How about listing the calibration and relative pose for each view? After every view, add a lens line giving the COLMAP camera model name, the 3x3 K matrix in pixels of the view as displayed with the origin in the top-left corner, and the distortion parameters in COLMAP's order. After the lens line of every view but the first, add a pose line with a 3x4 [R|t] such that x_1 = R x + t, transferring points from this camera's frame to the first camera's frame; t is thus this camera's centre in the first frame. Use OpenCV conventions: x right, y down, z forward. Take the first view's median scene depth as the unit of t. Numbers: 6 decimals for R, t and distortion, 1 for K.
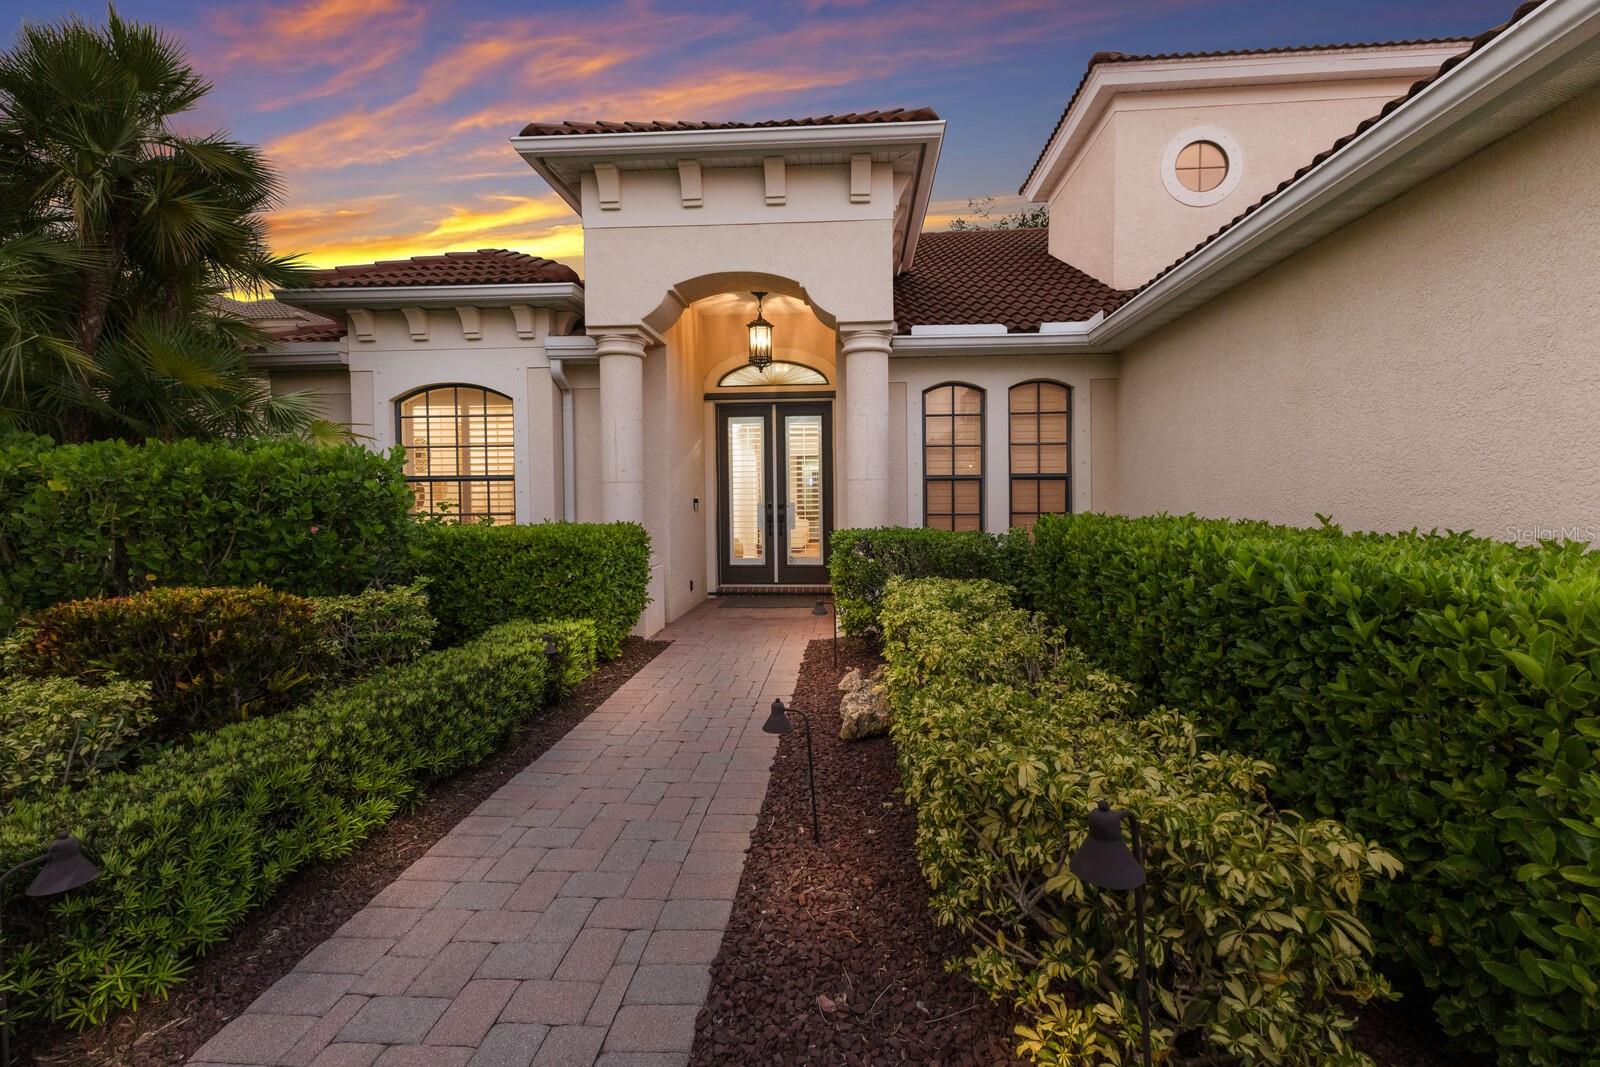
lens RADIAL K [[712.9, 0, 804.2], [0, 712.9, 491.1], [0, 0, 1]] dist [0.036953, -0.000053]
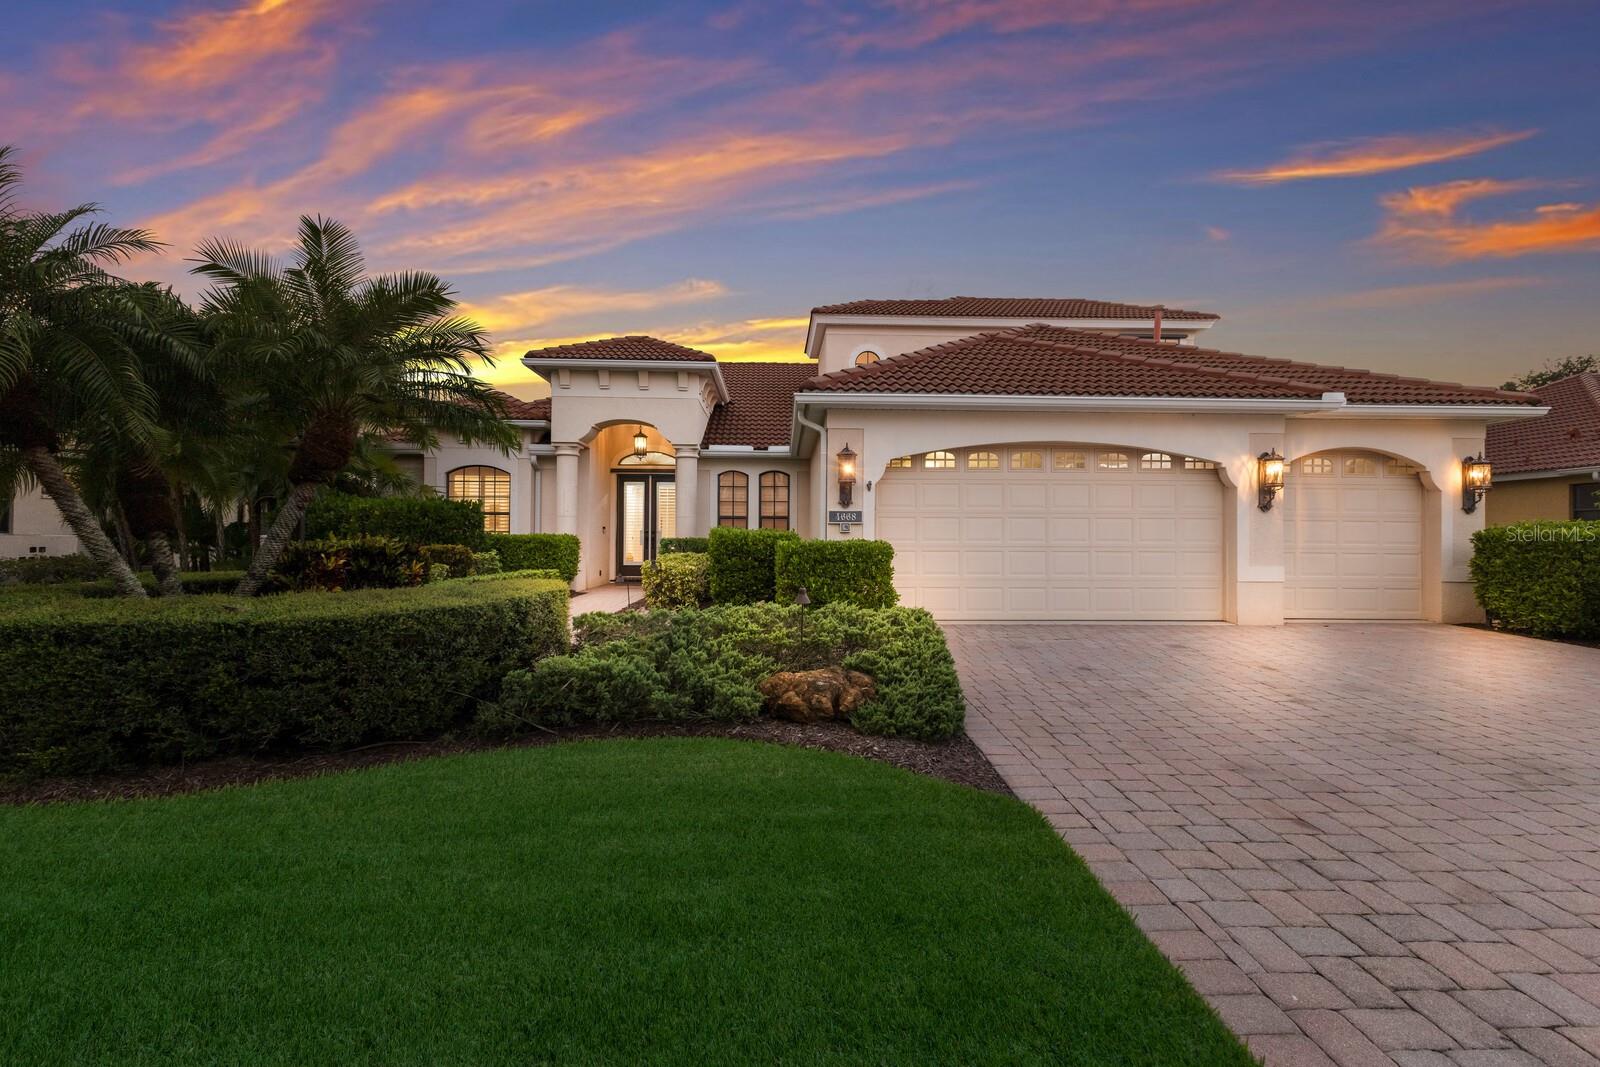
lens RADIAL K [[677.7, 0, 791.2], [0, 677.7, 506.5], [0, 0, 1]] dist [0.009752, -0.000486]
pose [[0.994331, 0.018038, 0.104791, 0.171231], [-0.013831, 0.999074, -0.040732, 0.027508], [-0.105428, 0.039052, 0.993660, -0.943115]]
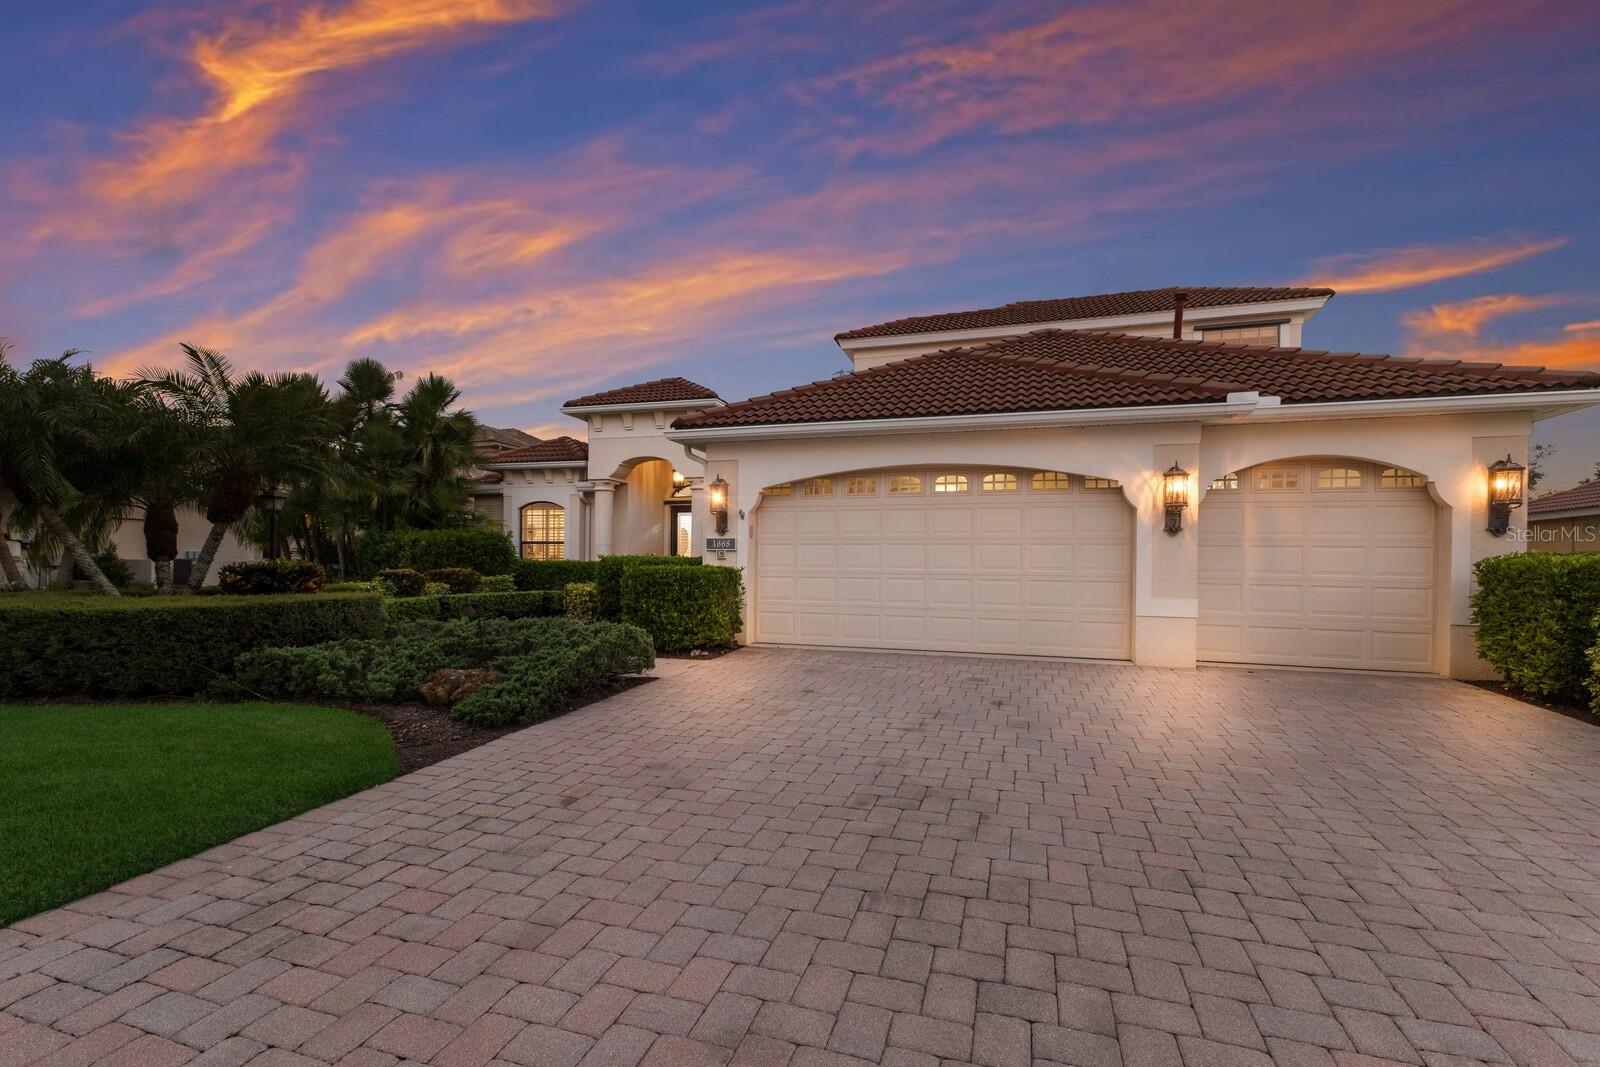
lens RADIAL K [[701.5, 0, 769.0], [0, 701.5, 538.6], [0, 0, 1]] dist [0.012785, -0.000269]
pose [[0.972512, 0.010260, -0.232627, 0.745555], [-0.017681, 0.999398, -0.029837, 0.023479], [0.232181, 0.033129, 0.972108, -1.015547]]
